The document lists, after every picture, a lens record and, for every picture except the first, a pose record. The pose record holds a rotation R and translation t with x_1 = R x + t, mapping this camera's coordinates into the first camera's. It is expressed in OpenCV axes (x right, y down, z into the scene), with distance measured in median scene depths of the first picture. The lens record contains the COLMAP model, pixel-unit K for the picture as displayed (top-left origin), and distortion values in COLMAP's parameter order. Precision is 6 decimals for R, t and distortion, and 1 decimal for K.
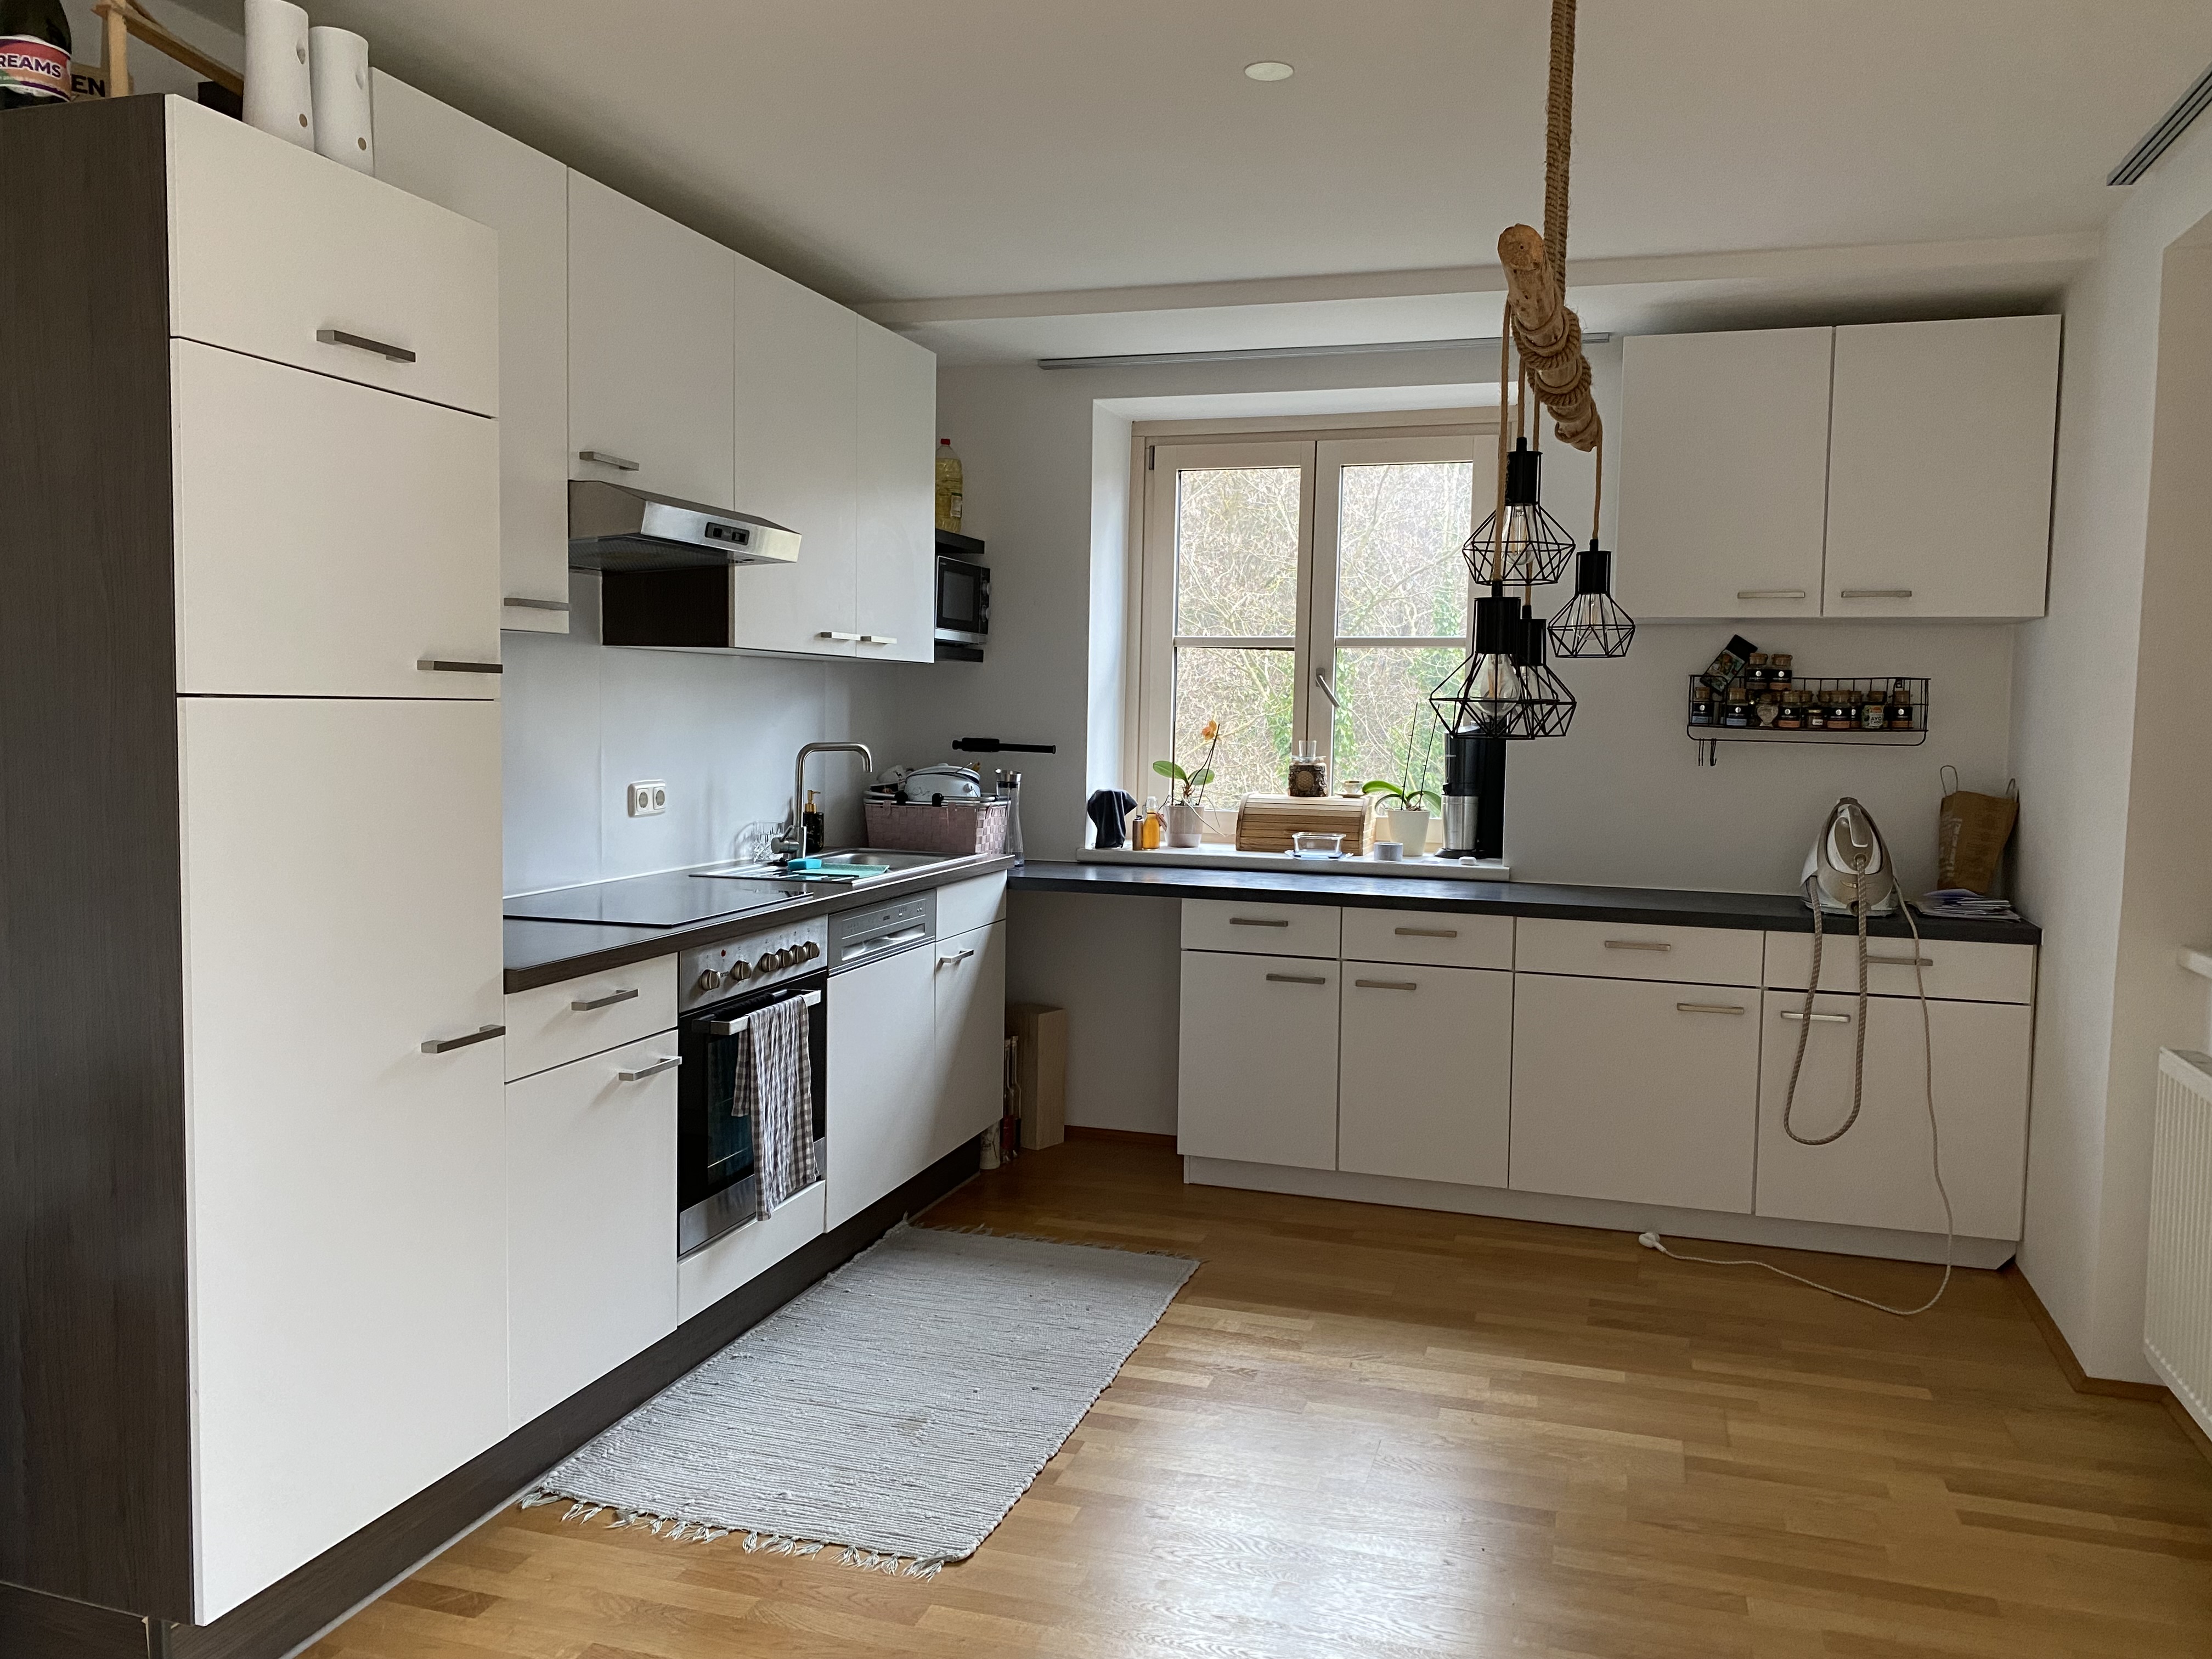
lens RADIAL K [[1673.3, 0, 1106.0], [0, 1673.3, 829.5], [0, 0, 1]] dist [0.000880, 0.000082]
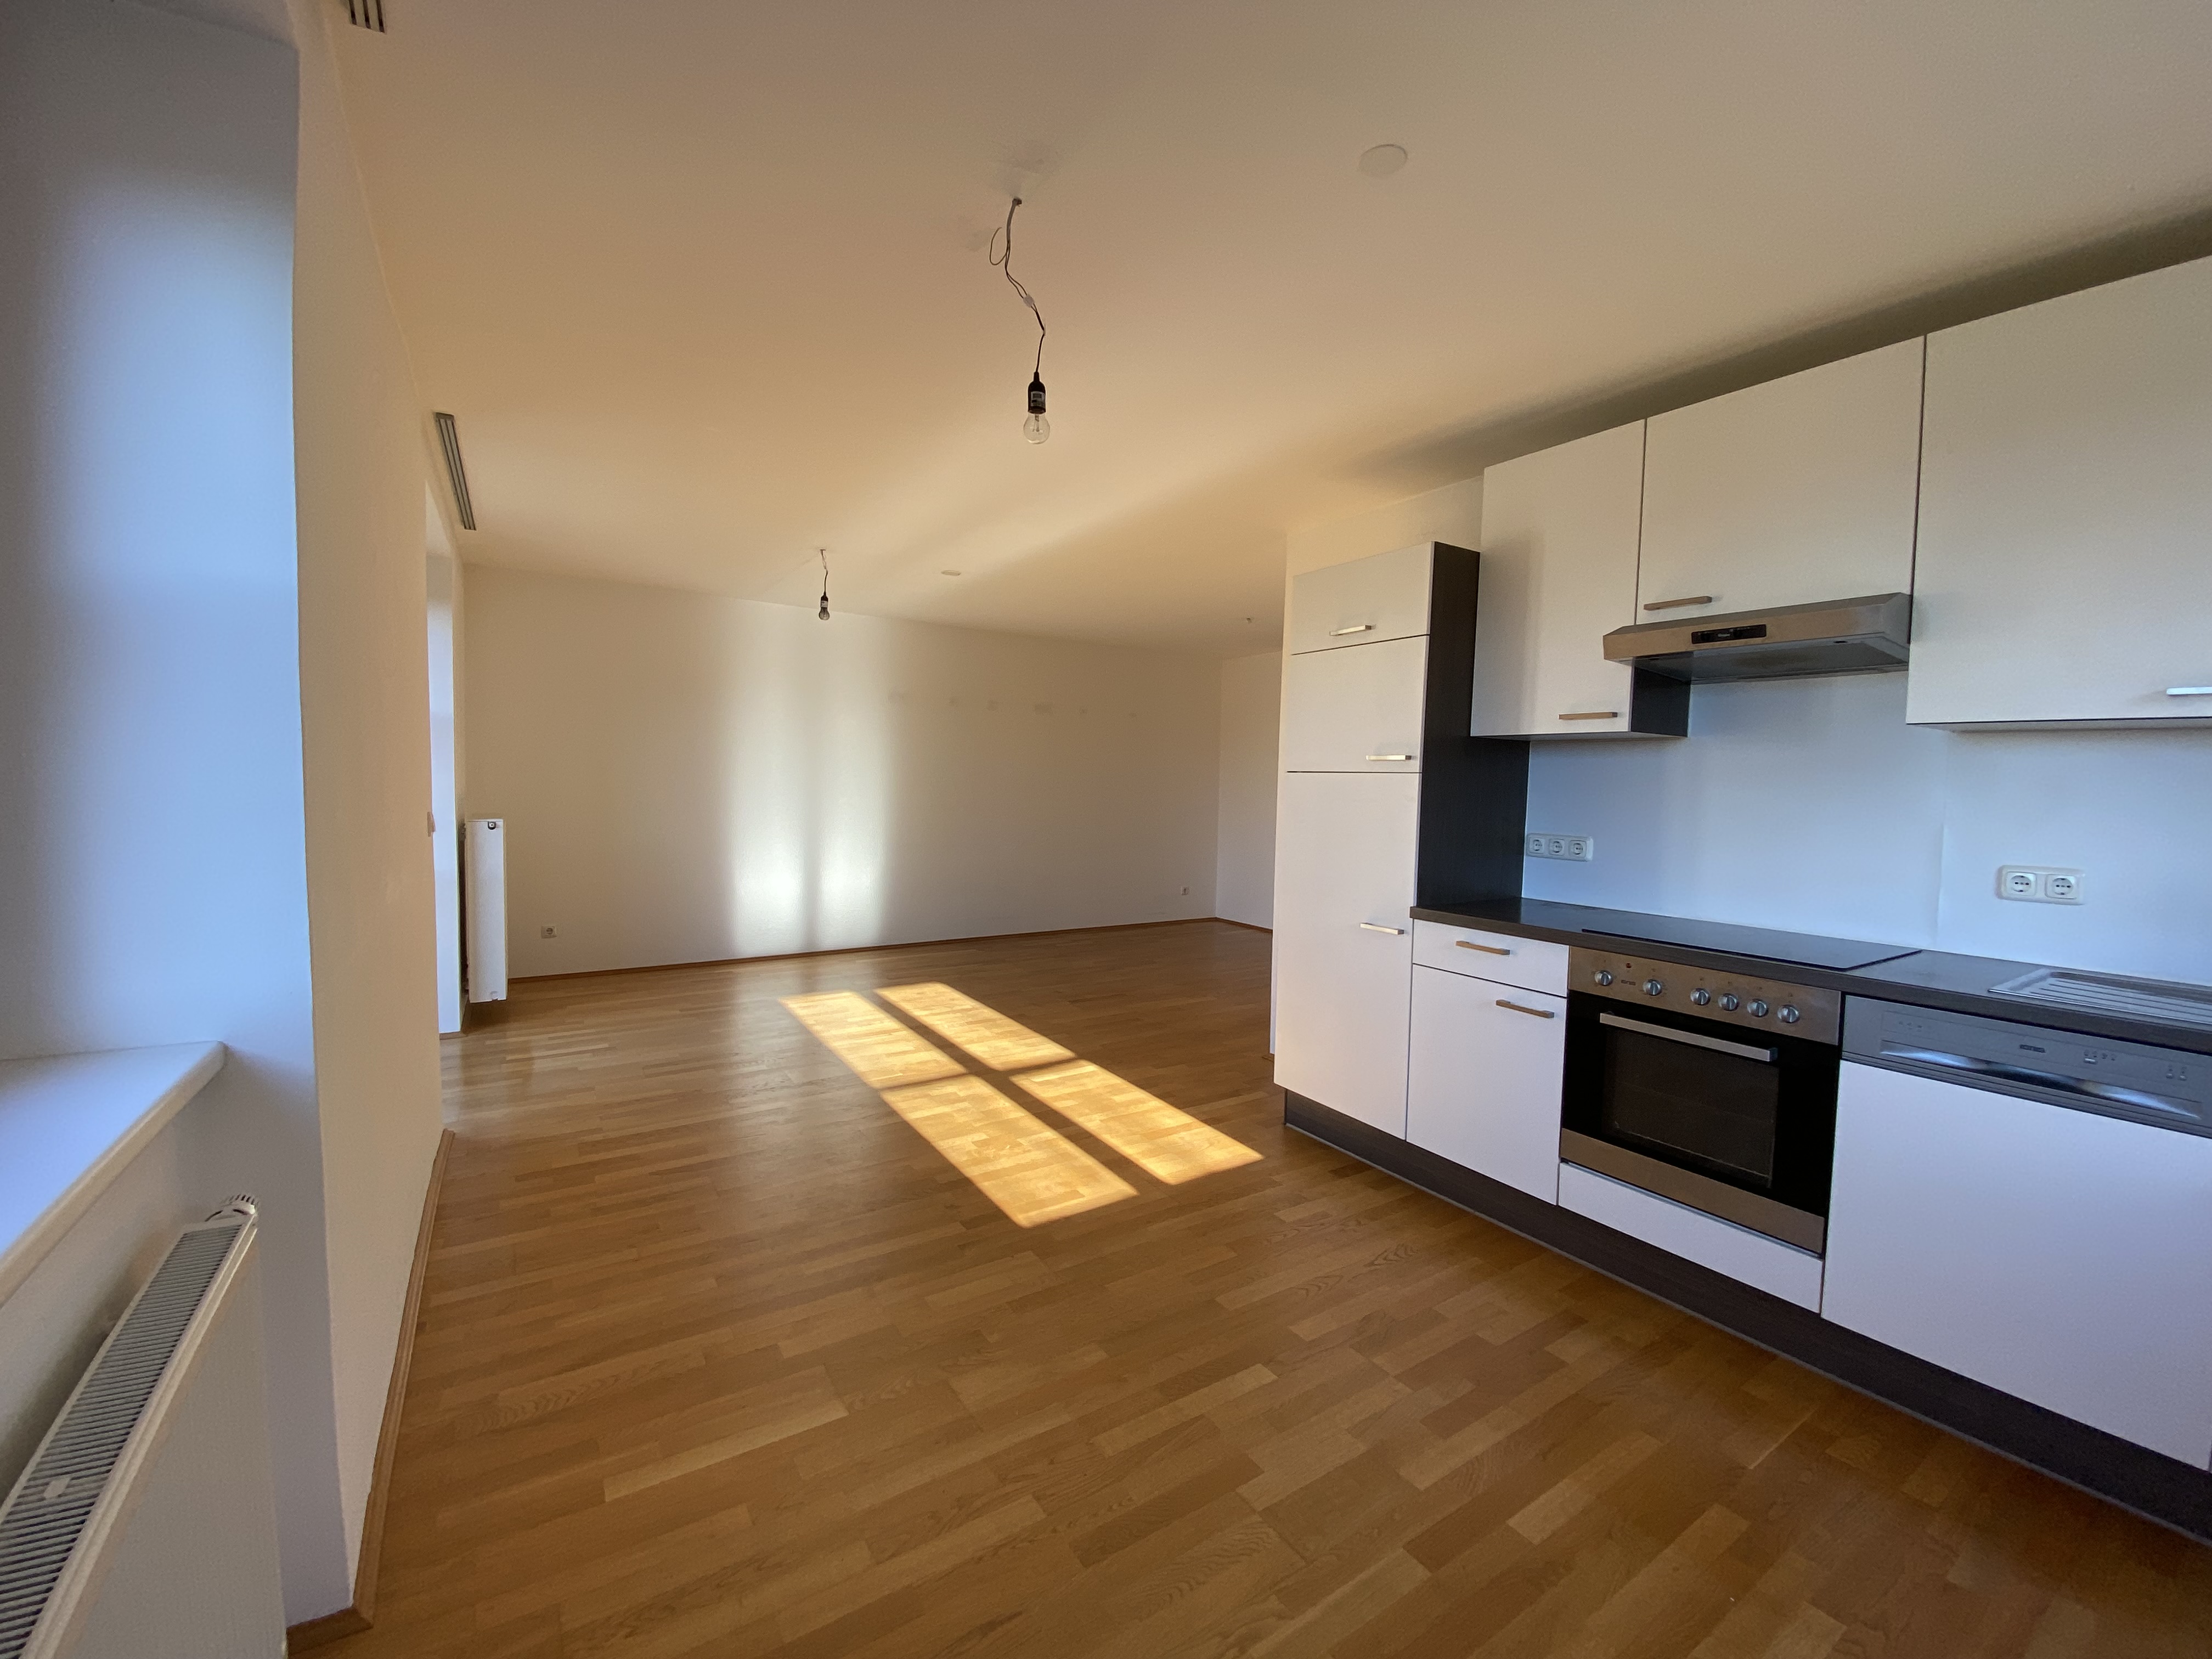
lens RADIAL K [[895.9, 0, 1106.0], [0, 895.9, 829.5], [0, 0, 1]] dist [0.011579, -0.012953]
pose [[-0.633001, 0.015796, -0.773990, 0.589909], [-0.087924, 0.991856, 0.092150, -0.063026], [0.769142, 0.126384, -0.626457, 1.151924]]
